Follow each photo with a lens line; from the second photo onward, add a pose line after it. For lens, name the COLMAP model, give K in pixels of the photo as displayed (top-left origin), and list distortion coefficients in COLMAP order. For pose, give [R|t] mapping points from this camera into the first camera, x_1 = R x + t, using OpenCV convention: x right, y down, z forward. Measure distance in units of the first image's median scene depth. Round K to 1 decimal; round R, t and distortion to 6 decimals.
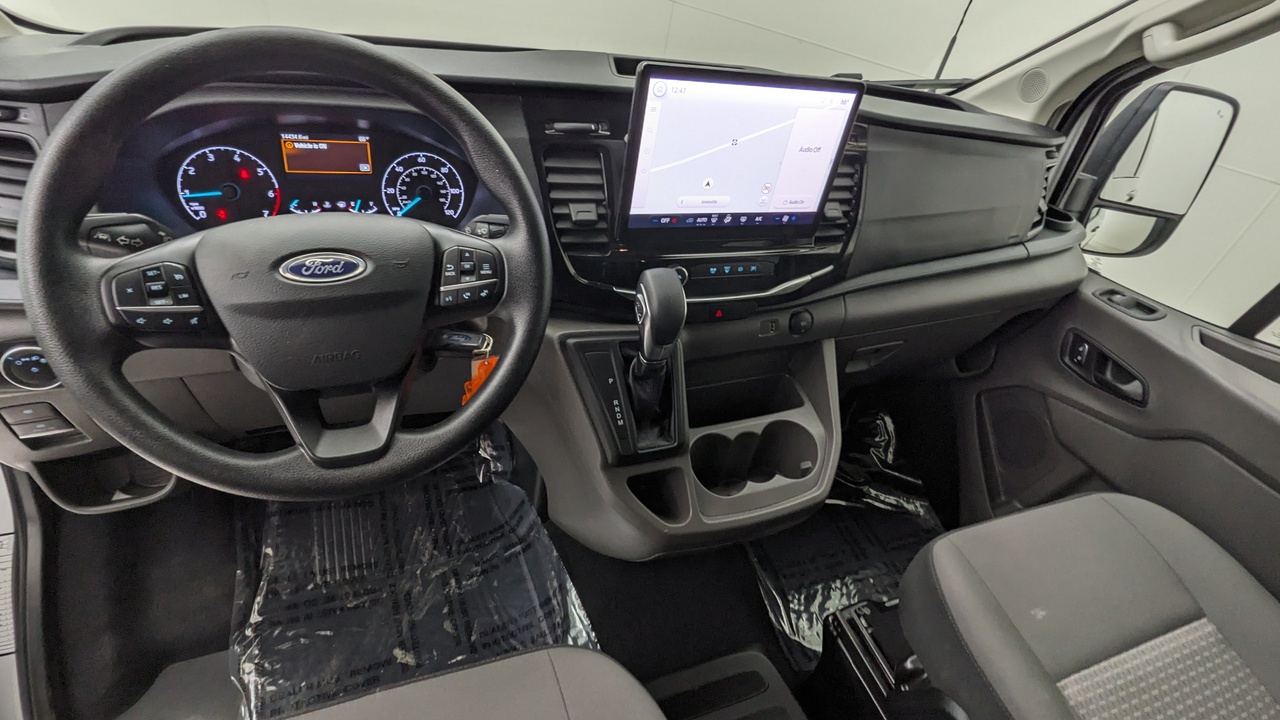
lens RADIAL K [[613.5, 0, 637.3], [0, 613.5, 353.4], [0, 0, 1]] dist [-0.000143, 0.000897]
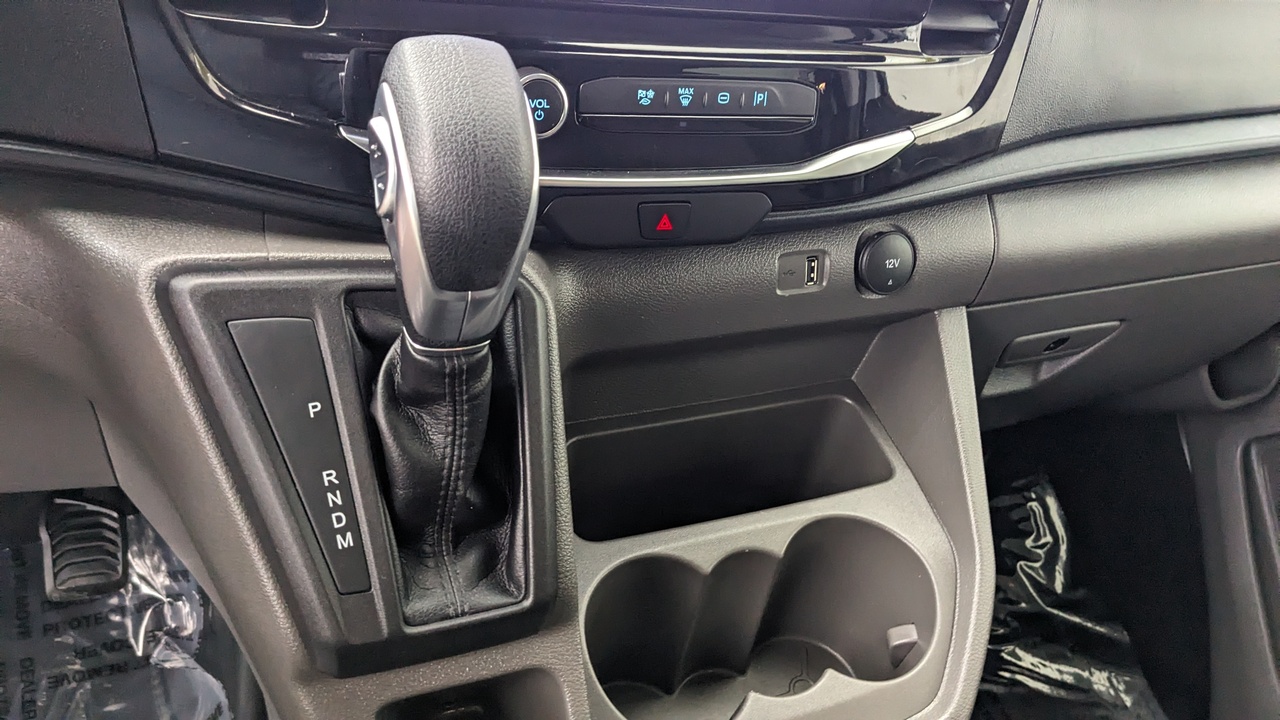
lens RADIAL K [[997.9, 0, 629.9], [0, 997.9, 340.9], [0, 0, 1]] dist [0.041009, -0.092771]
pose [[0.998964, 0.001691, 0.045468, 0.093313], [0.000053, 0.999265, -0.038321, 0.028273], [-0.045499, 0.038284, 0.998231, 0.455630]]
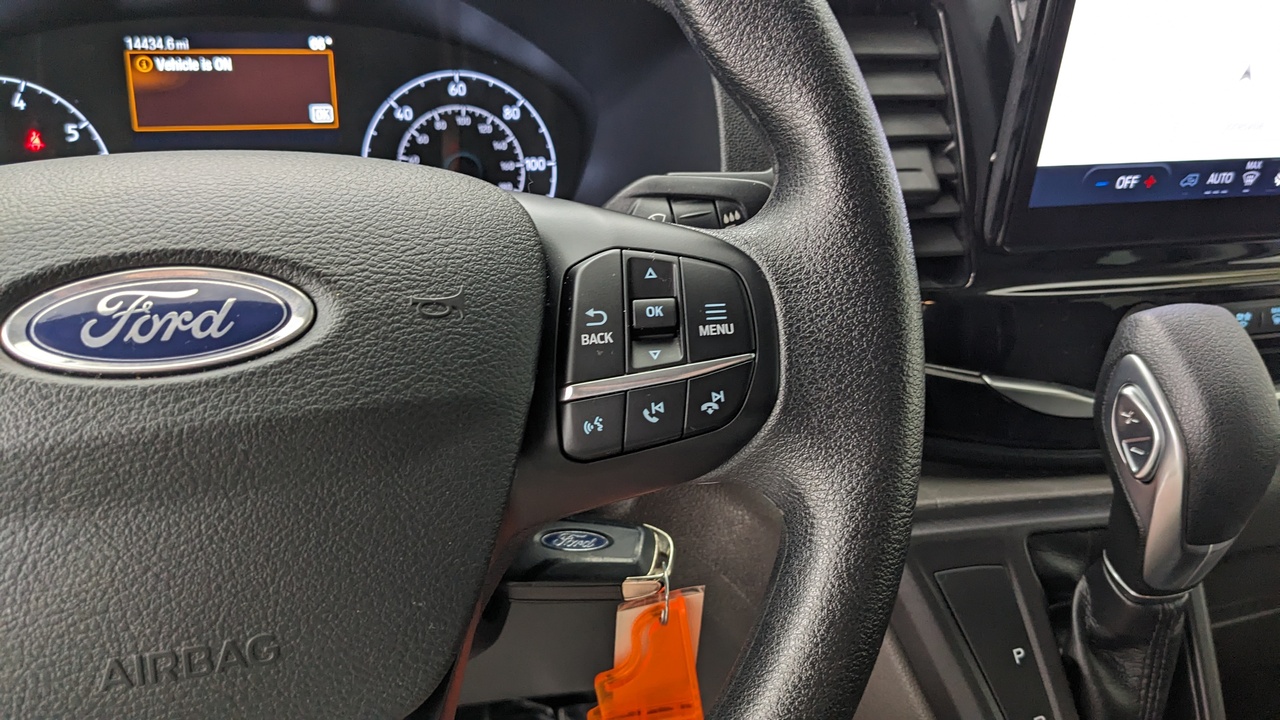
lens RADIAL K [[997.9, 0, 622.6], [0, 997.9, 352.5], [0, 0, 1]] dist [0.041009, -0.092771]
pose [[0.991020, -0.053746, -0.122441, -0.174442], [0.032746, 0.985333, -0.167472, -0.031666], [0.129646, 0.161959, 0.978244, 0.402448]]
